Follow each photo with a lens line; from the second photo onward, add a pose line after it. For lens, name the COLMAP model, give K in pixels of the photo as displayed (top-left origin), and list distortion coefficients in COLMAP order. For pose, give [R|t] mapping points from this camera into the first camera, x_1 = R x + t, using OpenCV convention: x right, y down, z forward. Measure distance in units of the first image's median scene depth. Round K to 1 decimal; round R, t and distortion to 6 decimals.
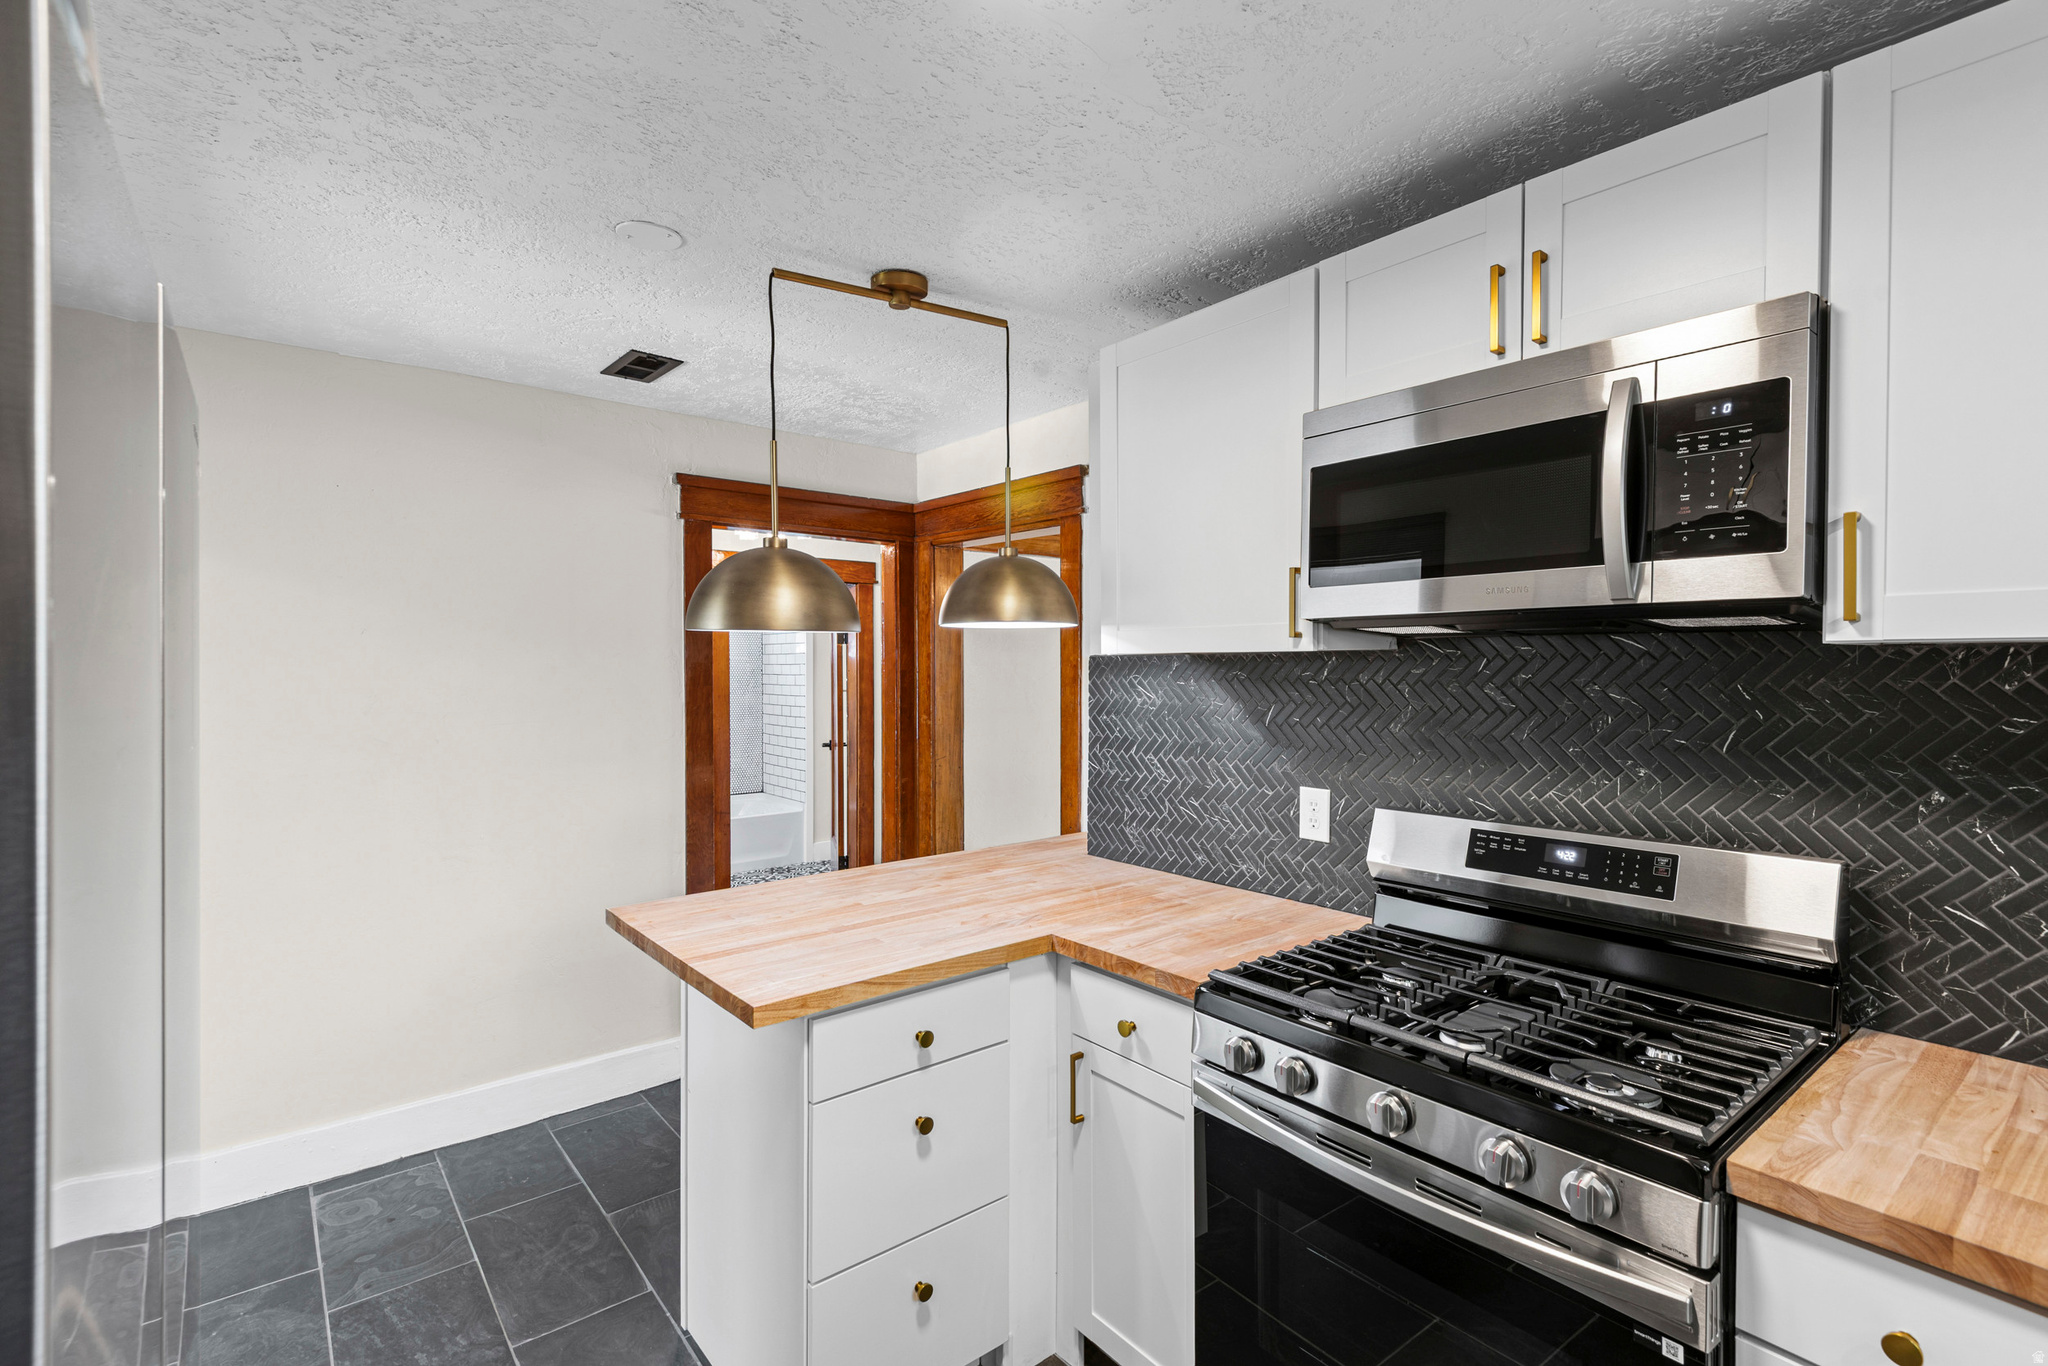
lens RADIAL K [[941.1, 0, 1018.2], [0, 941.1, 685.7], [0, 0, 1]] dist [0.018168, -0.005672]
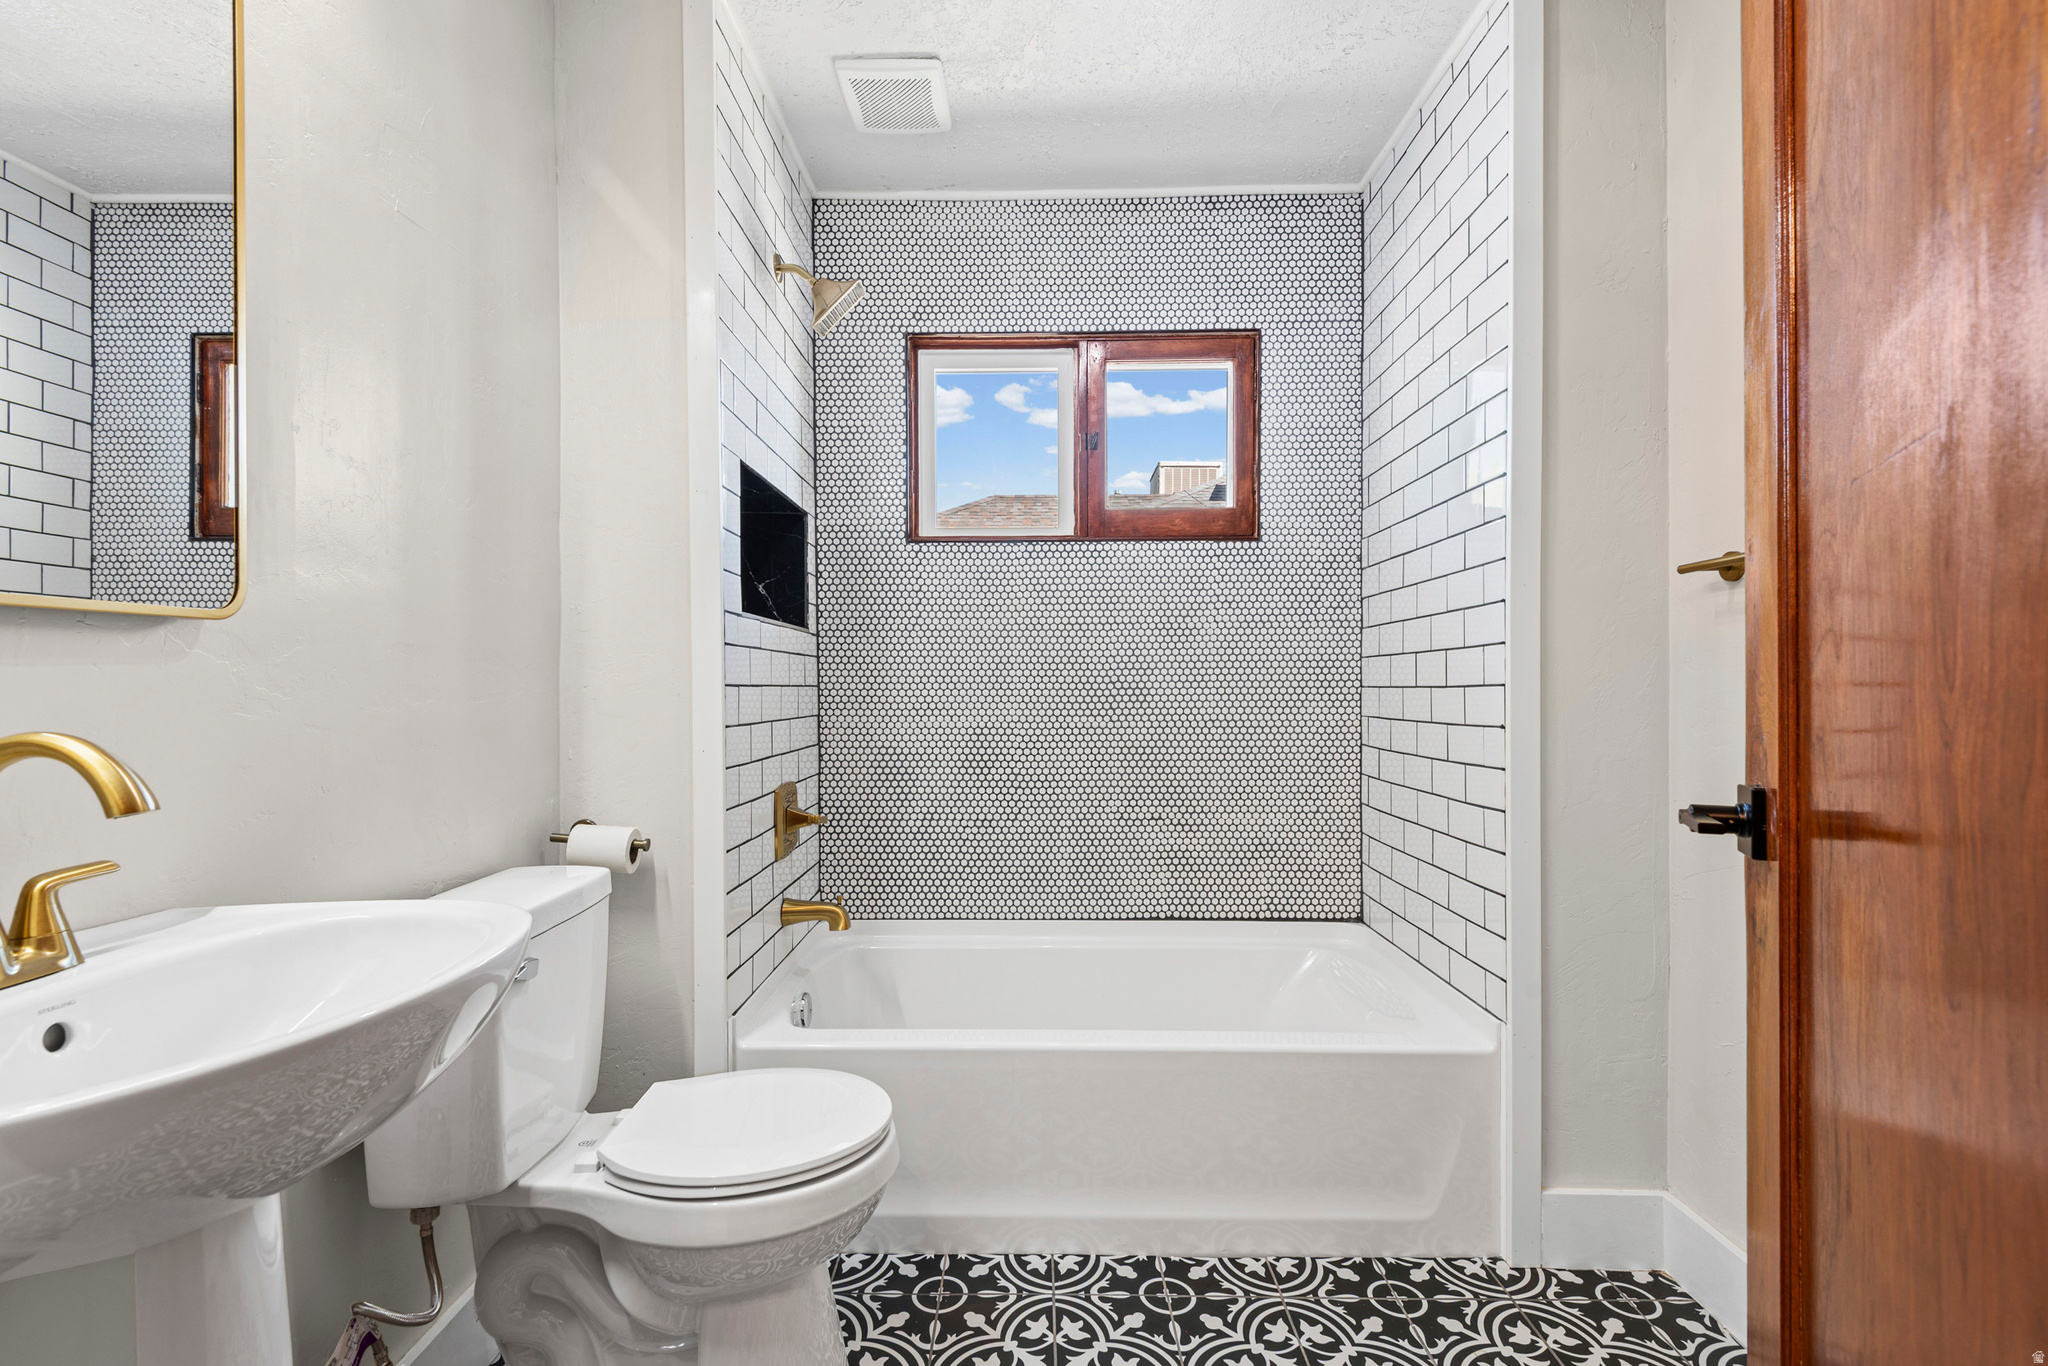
lens RADIAL K [[941.1, 0, 1023.5], [0, 941.1, 684.8], [0, 0, 1]] dist [0.018168, -0.005672]
pose [[0.775698, -0.005430, -0.631081, -0.159071], [-0.014365, 0.999552, -0.026256, 0.040803], [0.630941, 0.029432, 0.775272, 0.690072]]
